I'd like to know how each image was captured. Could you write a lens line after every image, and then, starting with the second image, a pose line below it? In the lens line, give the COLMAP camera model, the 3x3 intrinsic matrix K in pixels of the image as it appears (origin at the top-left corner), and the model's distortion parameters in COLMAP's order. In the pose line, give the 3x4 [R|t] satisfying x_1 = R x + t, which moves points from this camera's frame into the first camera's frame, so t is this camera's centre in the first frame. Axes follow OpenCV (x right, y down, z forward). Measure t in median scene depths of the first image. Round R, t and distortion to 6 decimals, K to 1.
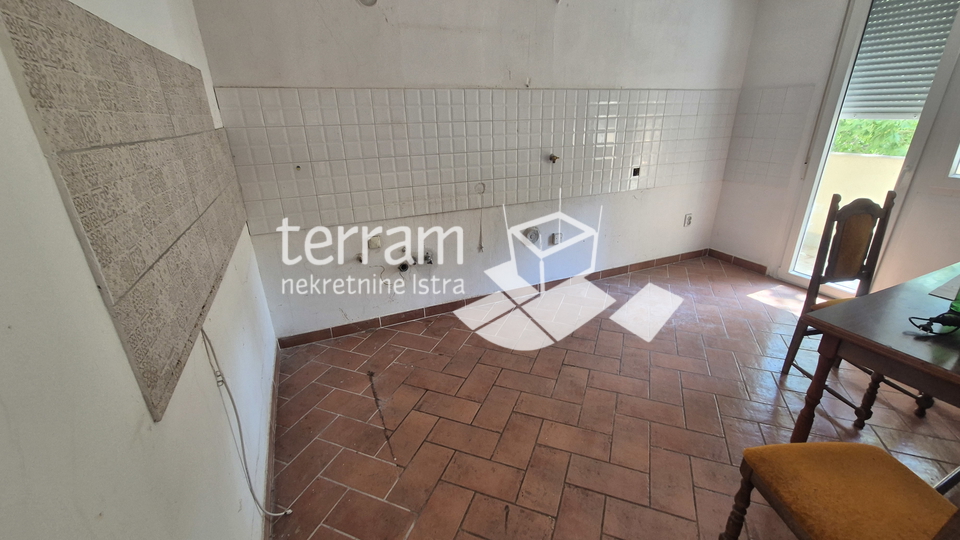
lens RADIAL K [[392.5, 0, 483.9], [0, 392.5, 268.7], [0, 0, 1]] dist [-0.001154, -0.000092]
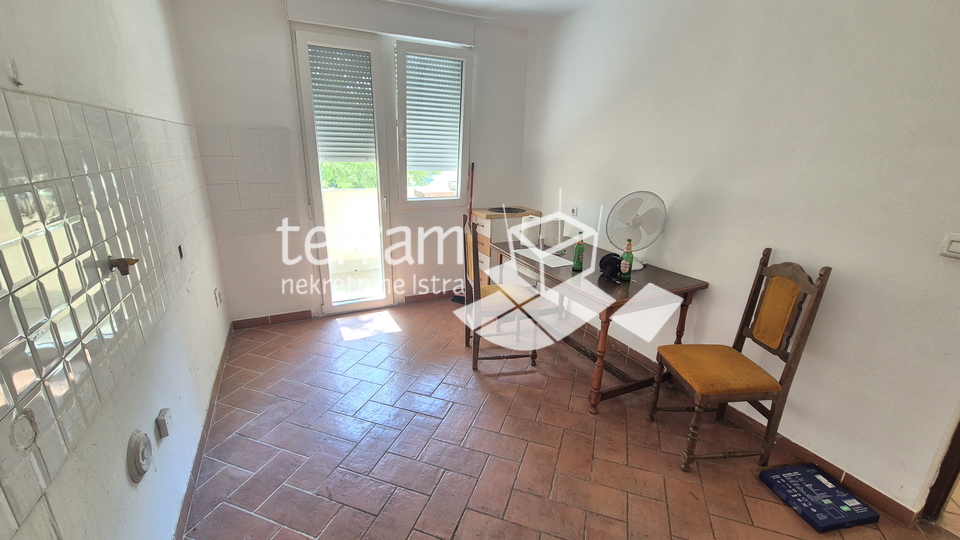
lens RADIAL K [[392.5, 0, 483.9], [0, 392.5, 268.7], [0, 0, 1]] dist [-0.001154, -0.000092]
pose [[-0.043022, -0.278125, 0.959581, -0.264122], [0.349181, 0.895712, 0.275269, -0.284548], [-0.936067, 0.346910, 0.058581, 0.678335]]
